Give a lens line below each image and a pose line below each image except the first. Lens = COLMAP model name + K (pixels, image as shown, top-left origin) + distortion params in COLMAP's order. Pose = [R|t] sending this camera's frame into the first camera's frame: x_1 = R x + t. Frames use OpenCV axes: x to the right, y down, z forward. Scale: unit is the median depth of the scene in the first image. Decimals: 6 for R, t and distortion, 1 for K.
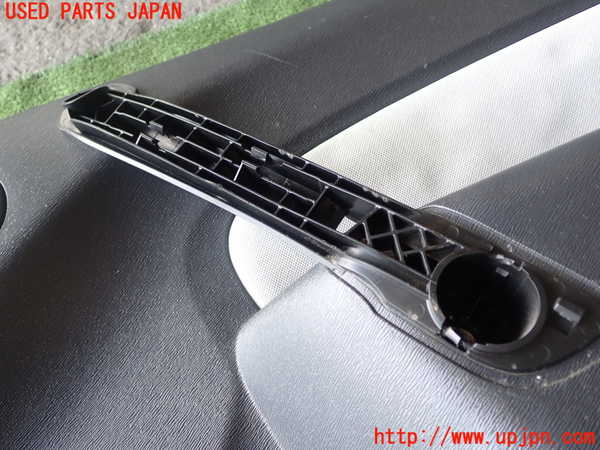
lens RADIAL K [[569.5, 0, 300.0], [0, 569.5, 225.0], [0, 0, 1]] dist [0.060519, -0.026625]
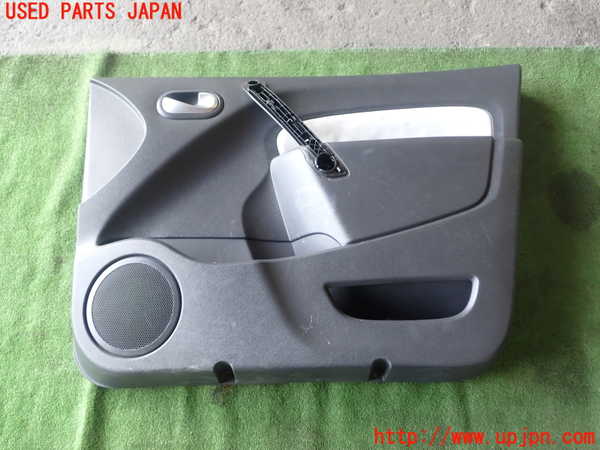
lens RADIAL K [[569.5, 0, 300.0], [0, 569.5, 225.0], [0, 0, 1]] dist [0.060519, -0.026625]
pose [[0.941860, 0.334747, 0.029053, 0.106315], [-0.335604, 0.932986, 0.130029, 0.049052], [0.016420, -0.132219, 0.991084, -3.082189]]
